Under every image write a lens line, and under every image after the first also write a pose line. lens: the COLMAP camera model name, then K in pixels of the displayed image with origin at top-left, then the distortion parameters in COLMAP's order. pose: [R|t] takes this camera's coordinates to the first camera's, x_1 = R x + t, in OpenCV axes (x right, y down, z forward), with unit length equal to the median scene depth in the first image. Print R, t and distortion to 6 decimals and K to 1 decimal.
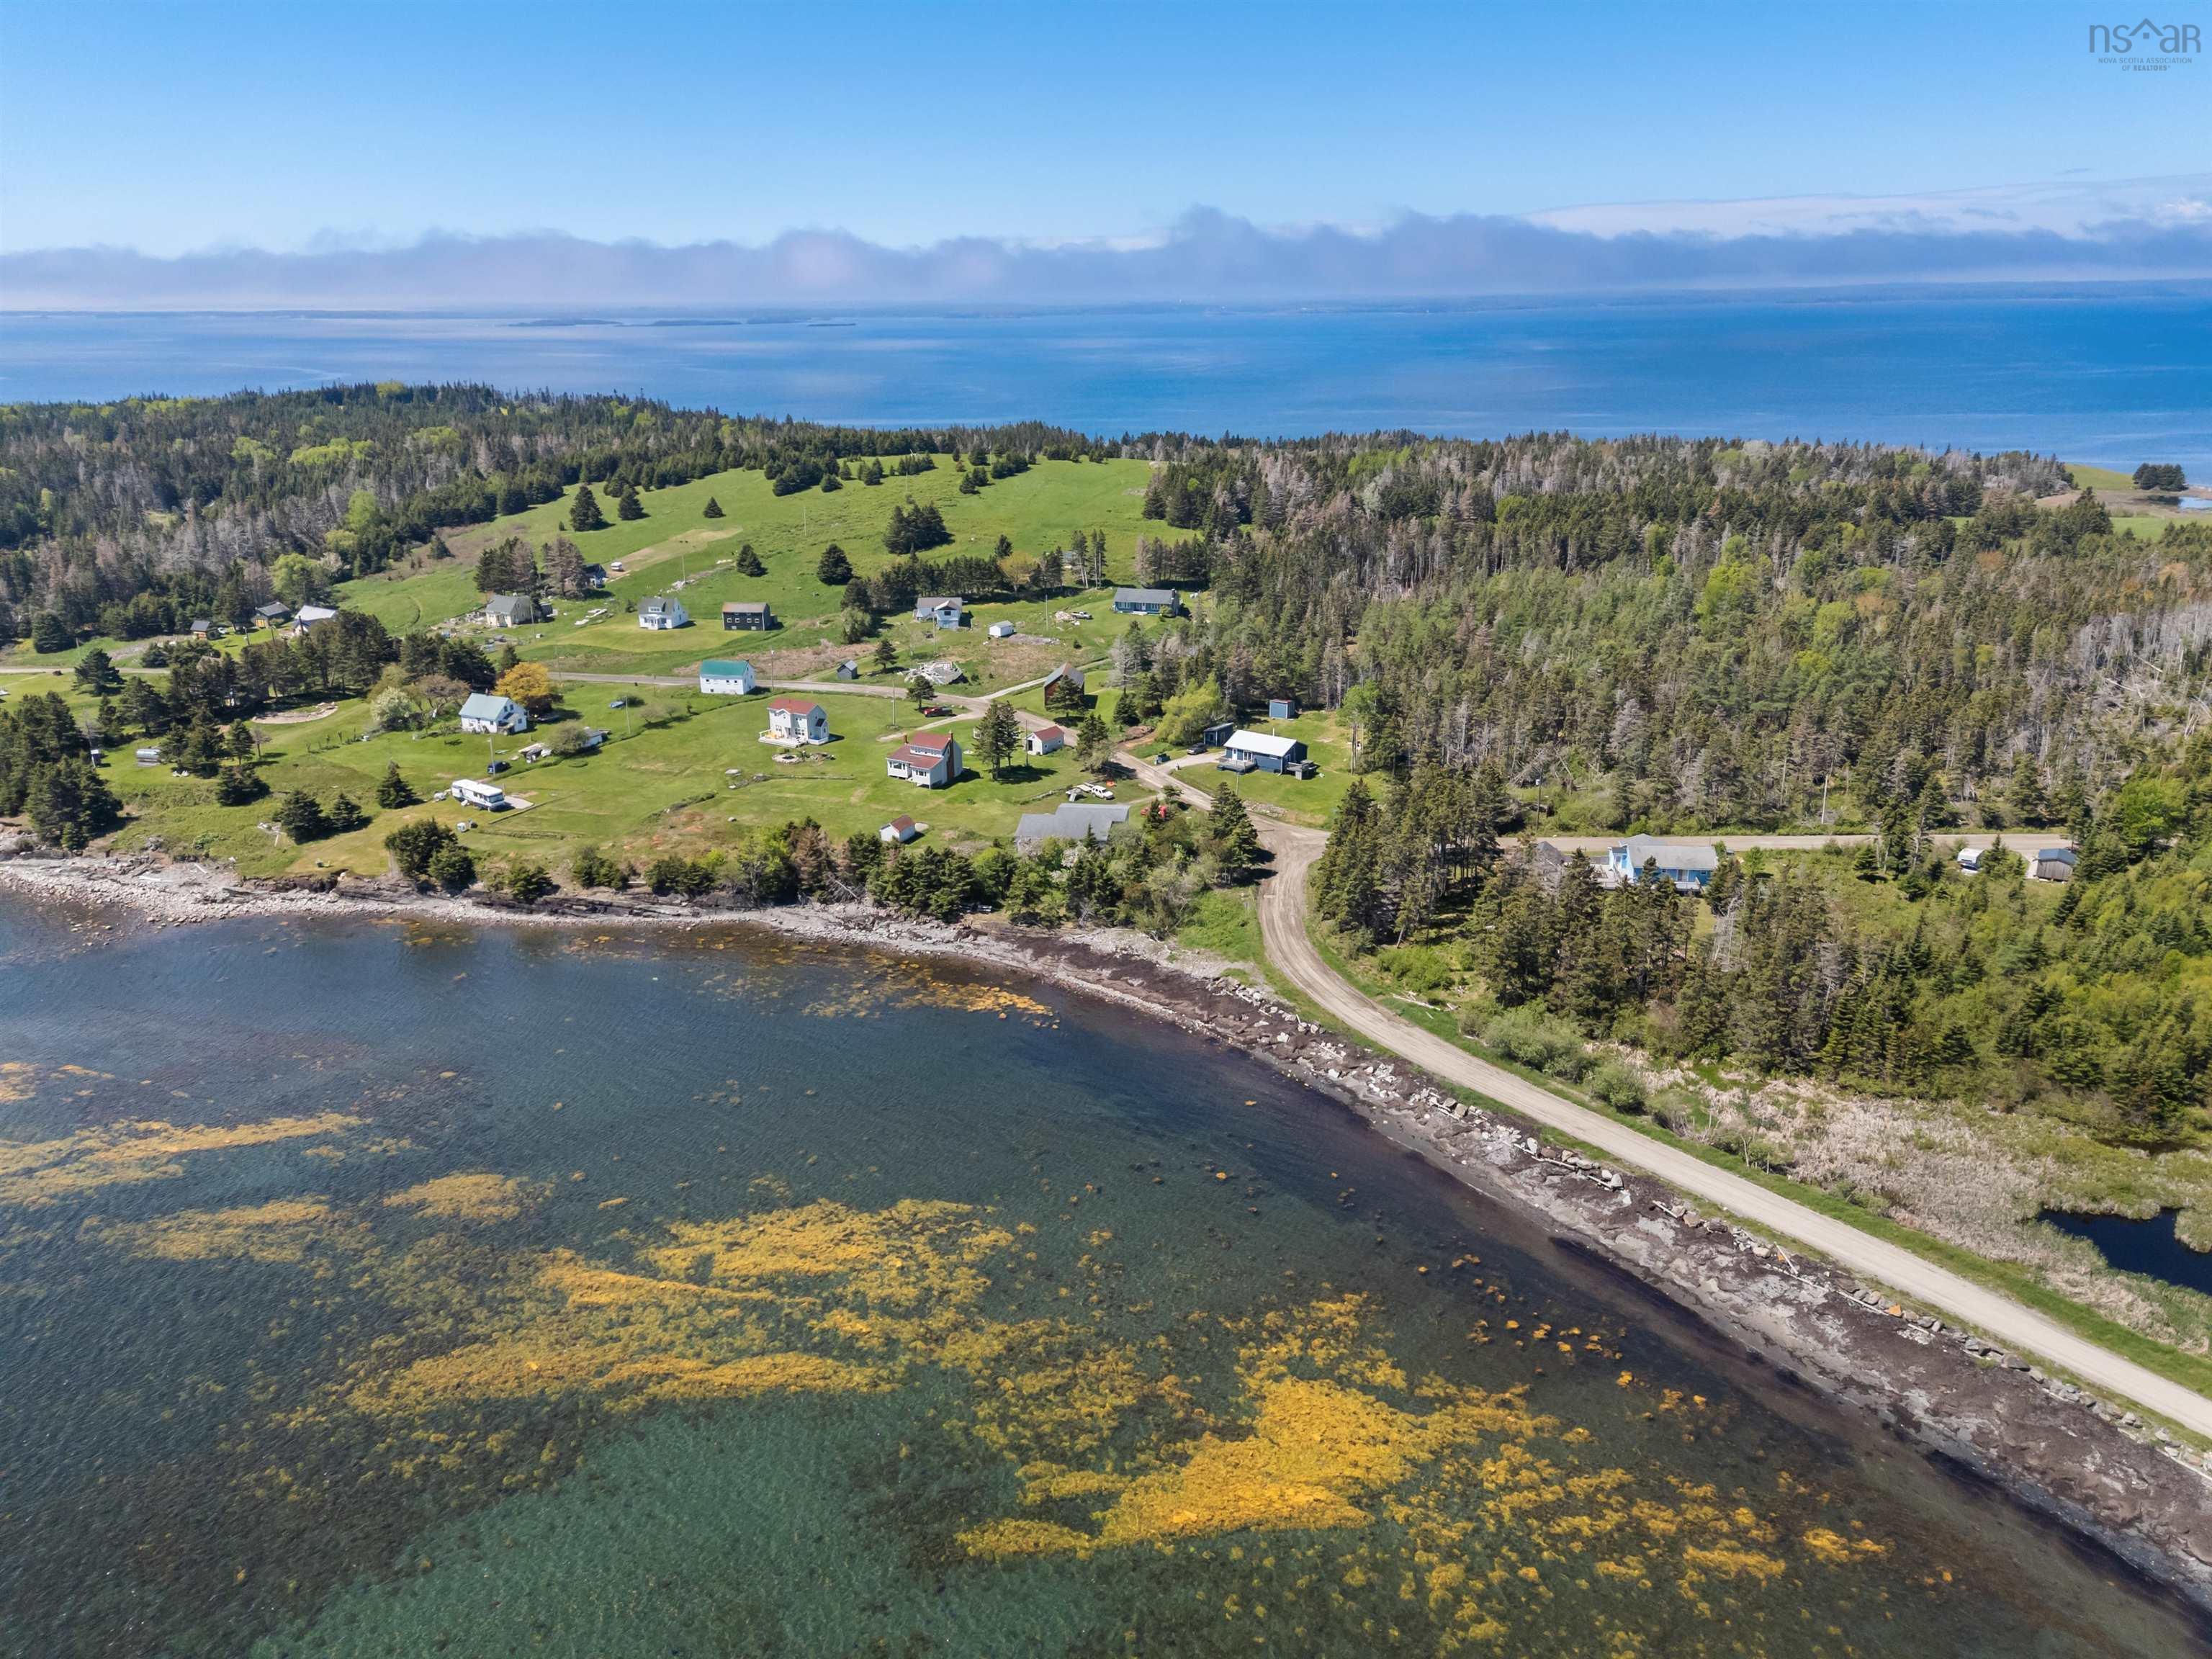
lens RADIAL K [[1666.7, 0, 1099.5], [0, 1666.7, 837.0], [0, 0, 1]] dist [0.049988, -0.036113]
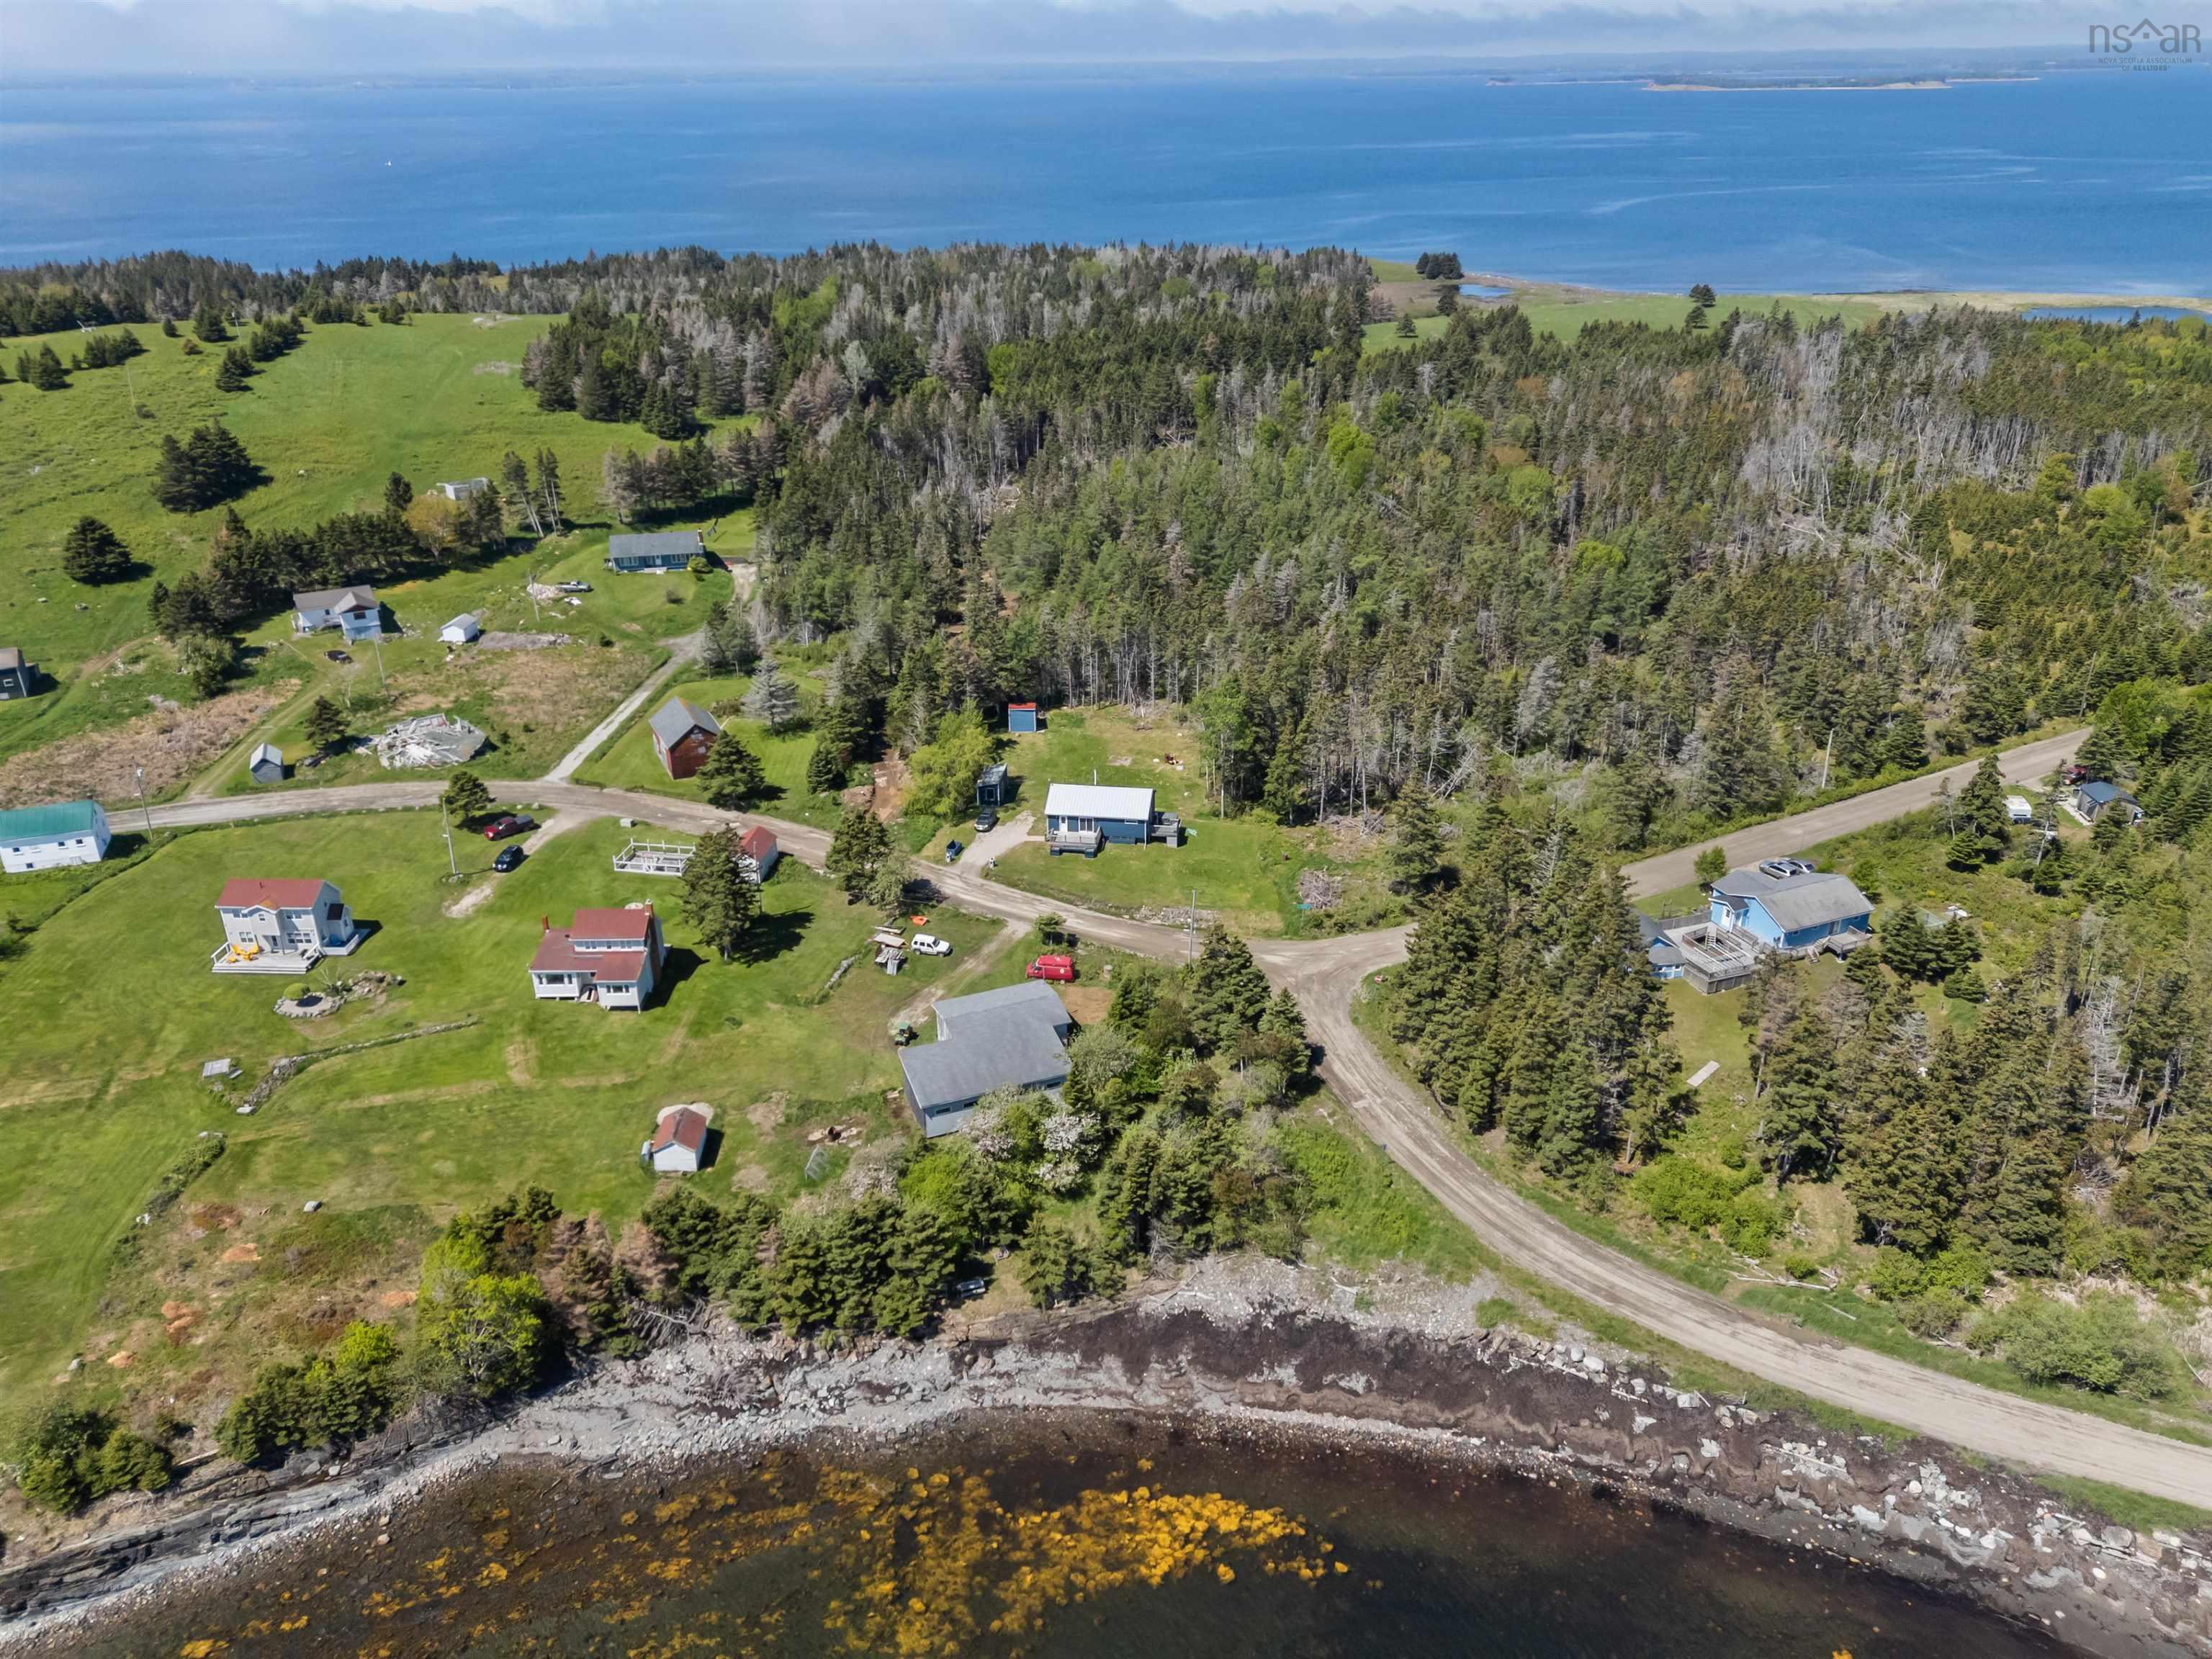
lens RADIAL K [[1666.7, 0, 1122.1], [0, 1666.7, 816.7], [0, 0, 1]] dist [0.049988, -0.036113]
pose [[0.867261, -0.210820, 0.451013, -0.194336], [0.160690, 0.975965, 0.147208, -0.145286], [-0.471208, -0.055194, 0.880294, 0.409376]]
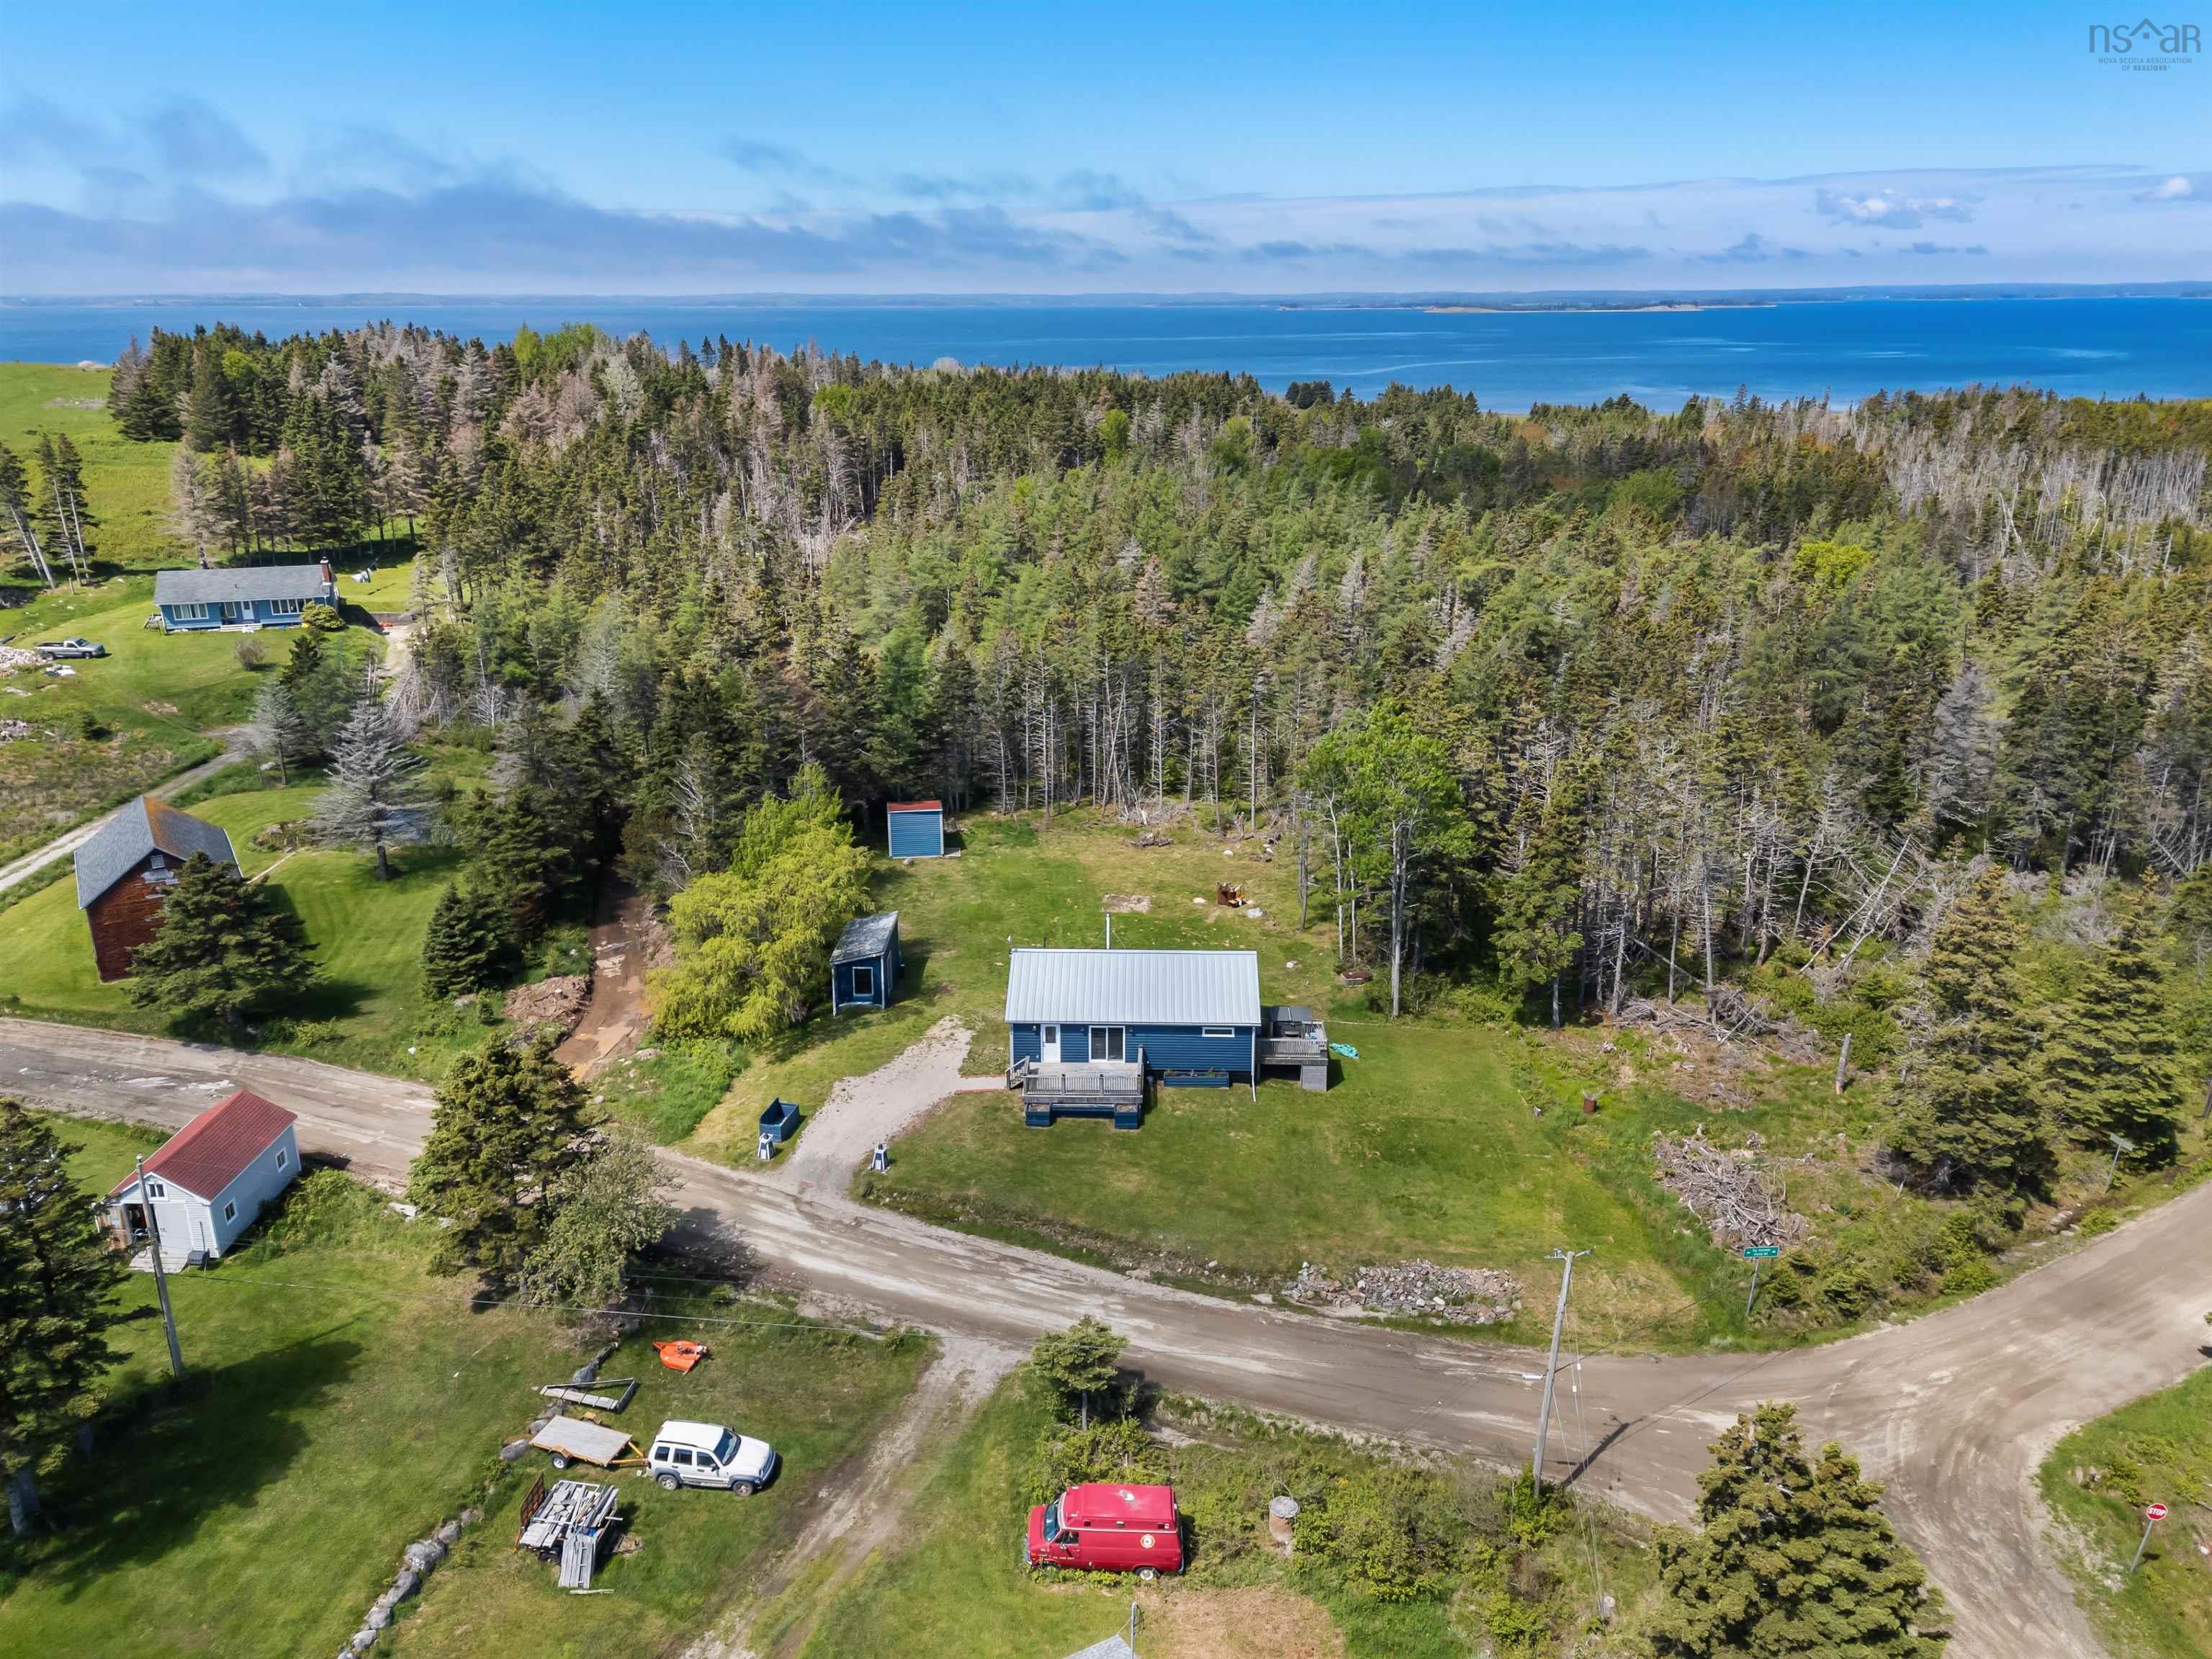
lens RADIAL K [[1666.7, 0, 1122.0], [0, 1666.7, 785.8], [0, 0, 1]] dist [0.049988, -0.036113]
pose [[0.805866, -0.168557, 0.567599, -0.055600], [0.185343, 0.982259, 0.028549, -0.096264], [-0.562342, 0.082194, 0.822810, 0.766142]]
